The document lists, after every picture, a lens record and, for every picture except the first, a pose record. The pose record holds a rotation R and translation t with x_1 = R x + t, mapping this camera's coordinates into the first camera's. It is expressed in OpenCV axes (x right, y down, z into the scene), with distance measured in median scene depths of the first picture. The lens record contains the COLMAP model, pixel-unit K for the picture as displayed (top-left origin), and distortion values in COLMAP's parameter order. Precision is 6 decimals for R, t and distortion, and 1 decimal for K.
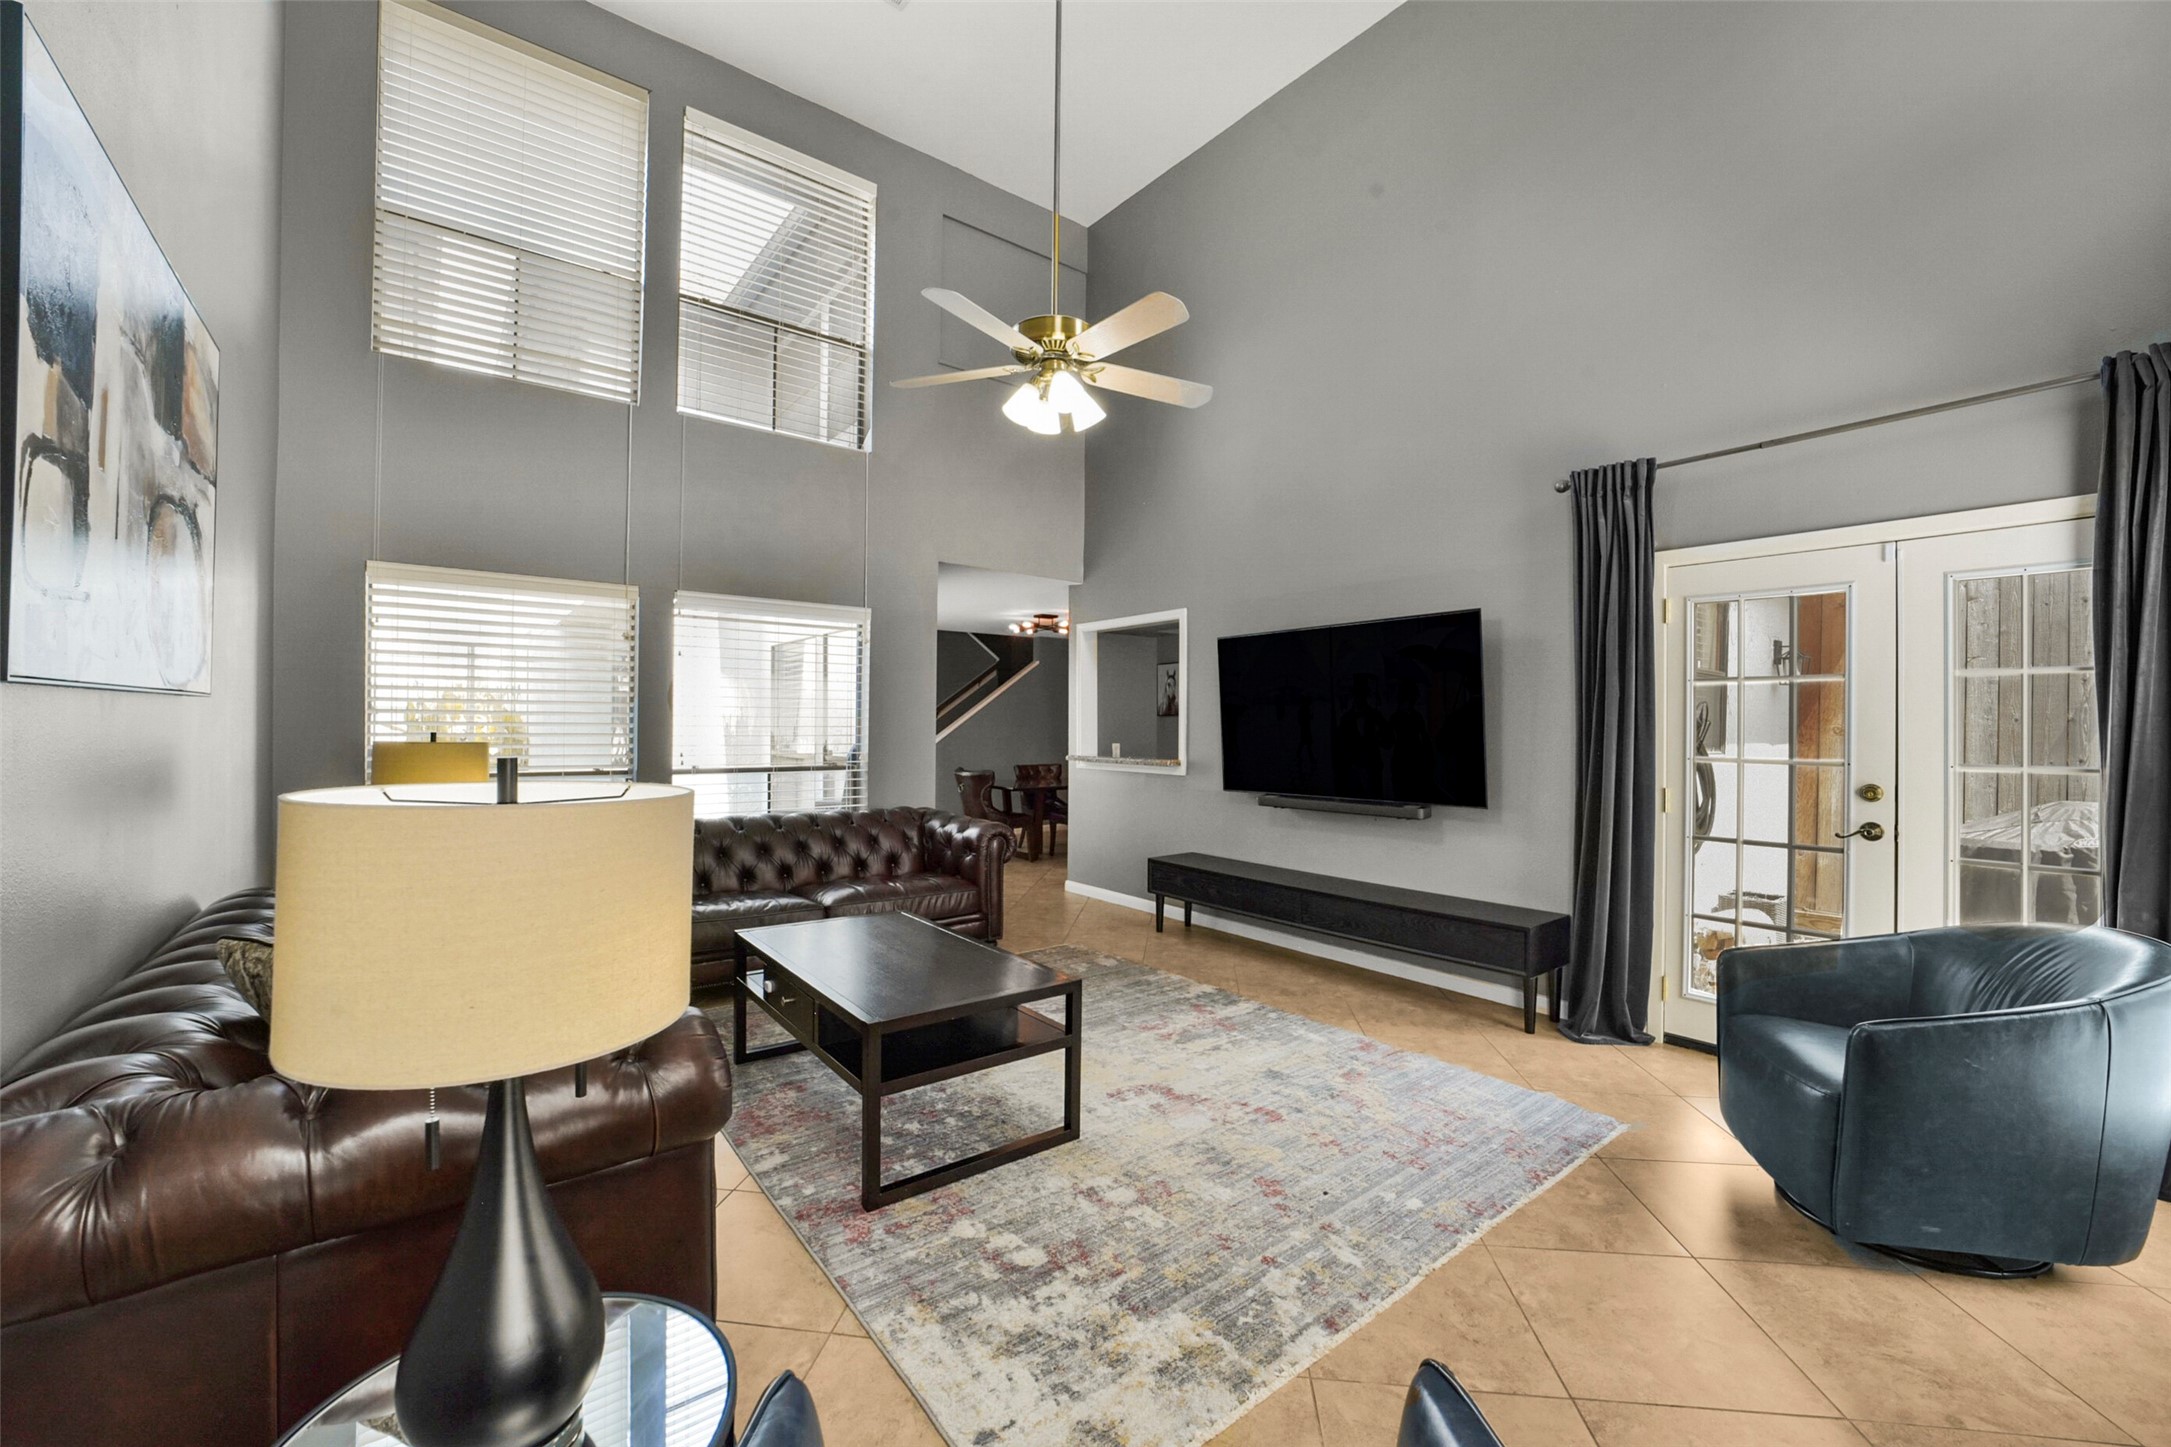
lens RADIAL K [[858.9, 0, 1085.5], [0, 858.9, 723.5], [0, 0, 1]] dist [0.000136, 0.000004]
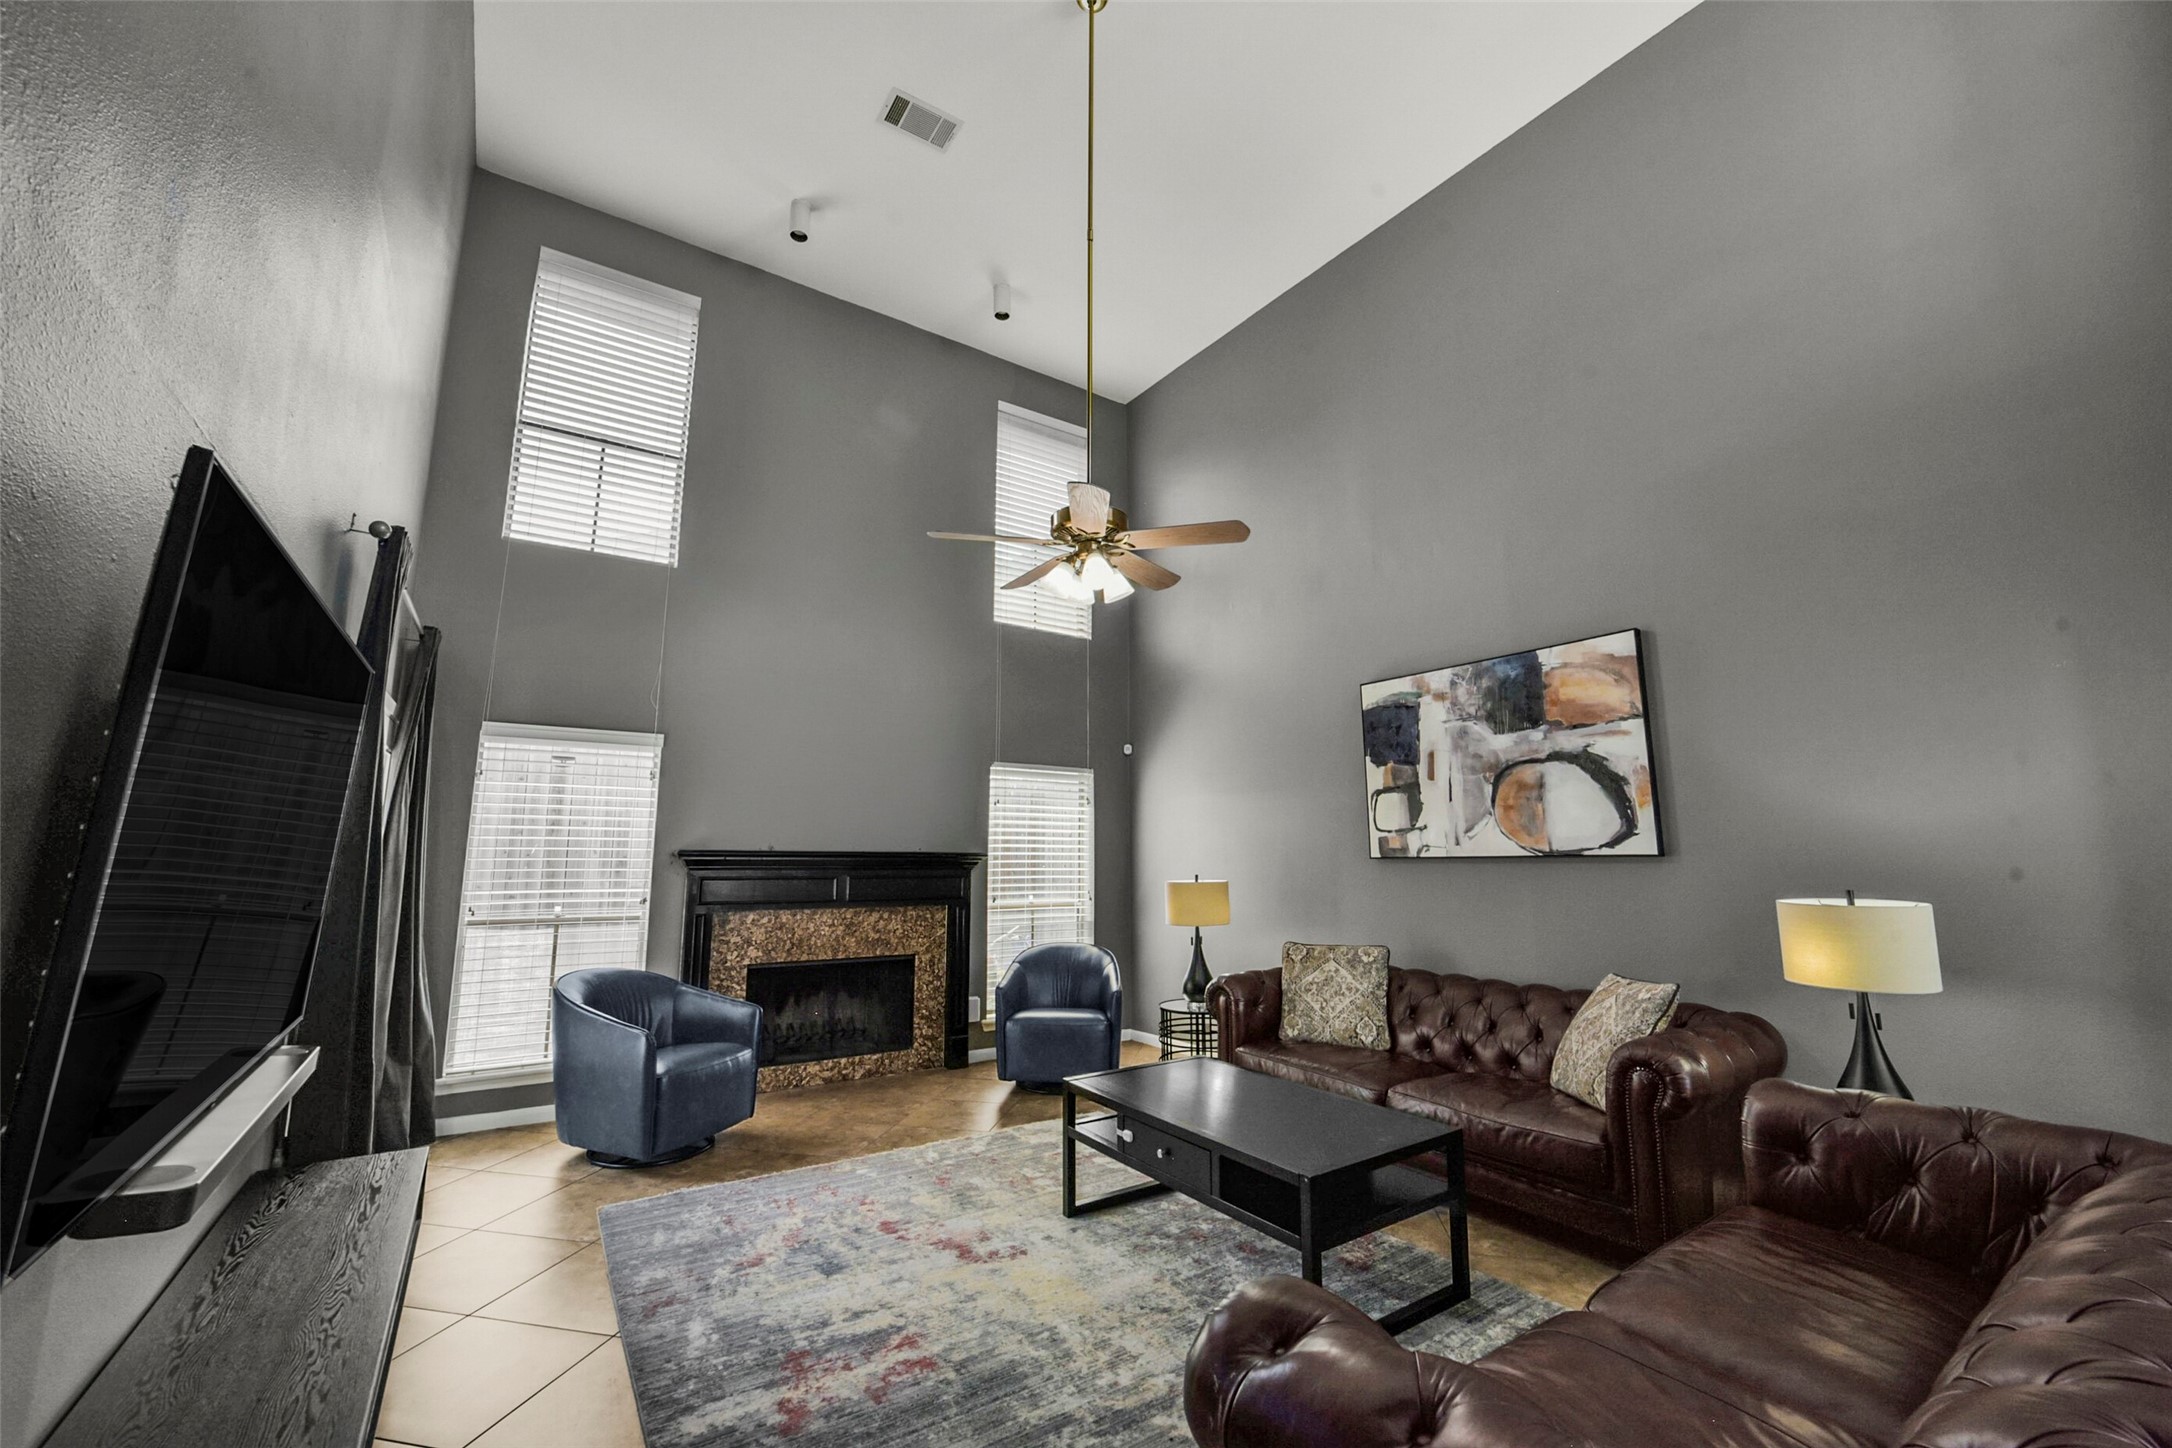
lens RADIAL K [[860.2, 0, 1086.0], [0, 860.2, 724.0], [0, 0, 1]] dist [0.000004, 0.000216]
pose [[-0.997514, 0.000144, 0.070463, -0.111976], [-0.010602, 0.988308, -0.152101, -0.016817], [-0.069661, -0.152470, -0.985850, 2.067066]]
